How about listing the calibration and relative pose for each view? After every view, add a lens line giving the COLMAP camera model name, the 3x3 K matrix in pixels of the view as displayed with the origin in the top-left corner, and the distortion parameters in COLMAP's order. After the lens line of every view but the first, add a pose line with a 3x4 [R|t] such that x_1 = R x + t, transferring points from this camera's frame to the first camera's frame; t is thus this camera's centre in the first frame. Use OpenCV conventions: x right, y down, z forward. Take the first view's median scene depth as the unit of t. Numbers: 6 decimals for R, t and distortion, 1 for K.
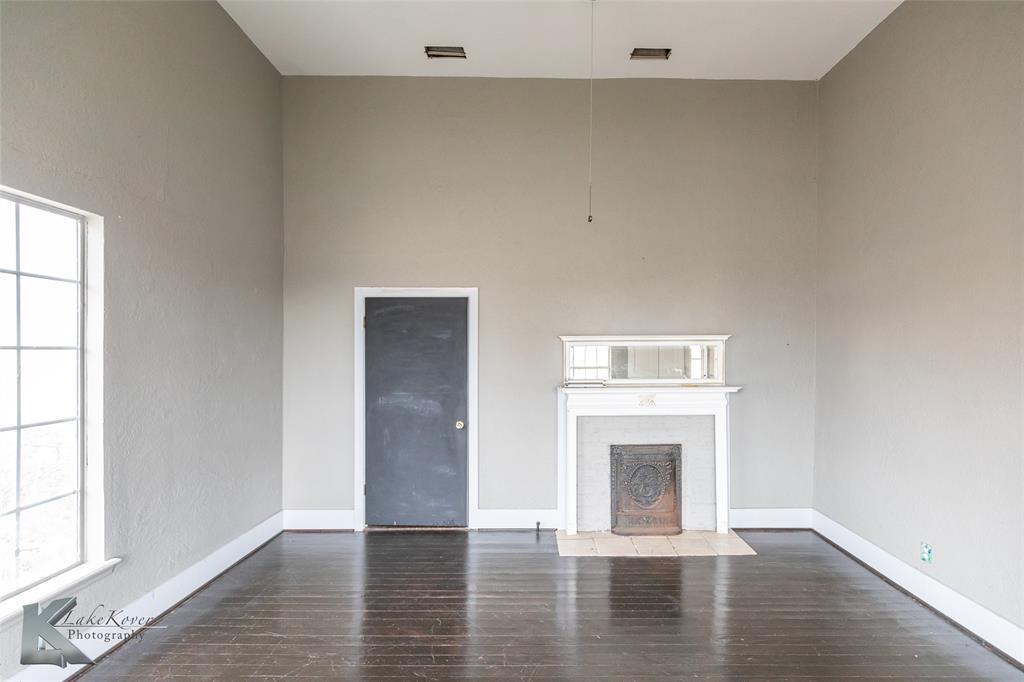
lens RADIAL K [[467.9, 0, 529.4], [0, 467.9, 352.3], [0, 0, 1]] dist [0.015086, -0.001346]
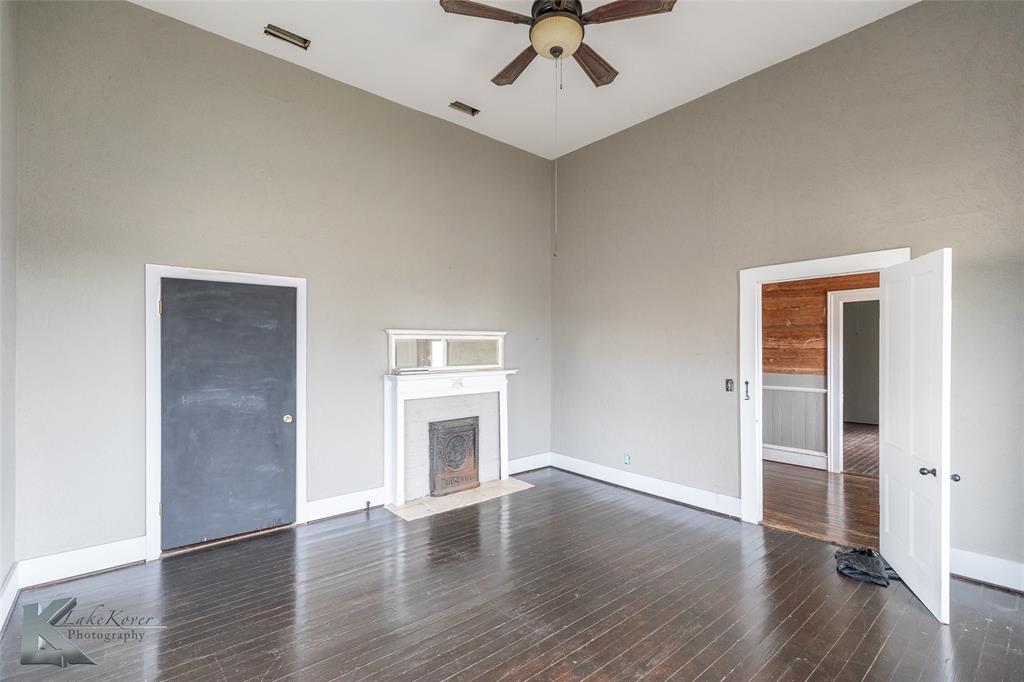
lens RADIAL K [[467.9, 0, 501.2], [0, 467.9, 345.1], [0, 0, 1]] dist [0.015086, -0.001346]
pose [[0.776034, 0.003551, 0.630681, -0.419619], [0.004041, 0.999936, -0.010602, 0.015279], [-0.630678, 0.010777, 0.775970, -0.032660]]
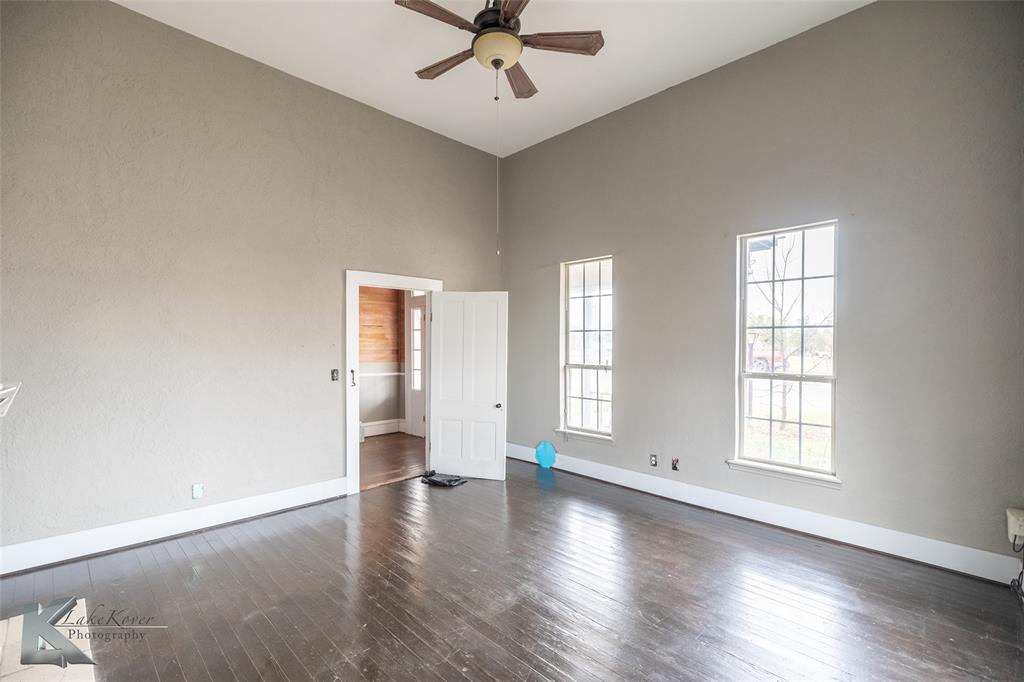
lens RADIAL K [[467.9, 0, 507.2], [0, 467.9, 344.8], [0, 0, 1]] dist [0.015086, -0.001346]
pose [[-0.715685, -0.009342, 0.698360, -0.432965], [-0.006977, 0.999956, 0.006228, 0.014336], [-0.698388, -0.000415, -0.715719, 0.912008]]
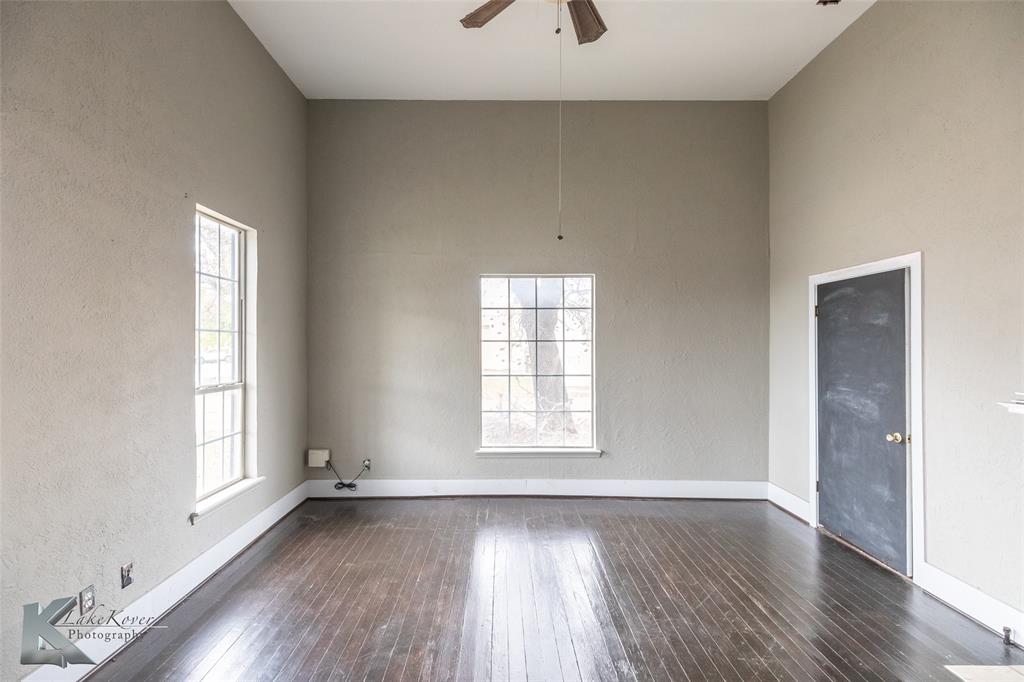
lens RADIAL K [[467.9, 0, 508.2], [0, 467.9, 338.2], [0, 0, 1]] dist [0.015086, -0.001346]
pose [[0.026580, -0.012756, -0.999565, 0.605394], [-0.001840, 0.999916, -0.012810, 0.005436], [0.999645, 0.002180, 0.026554, 0.350570]]
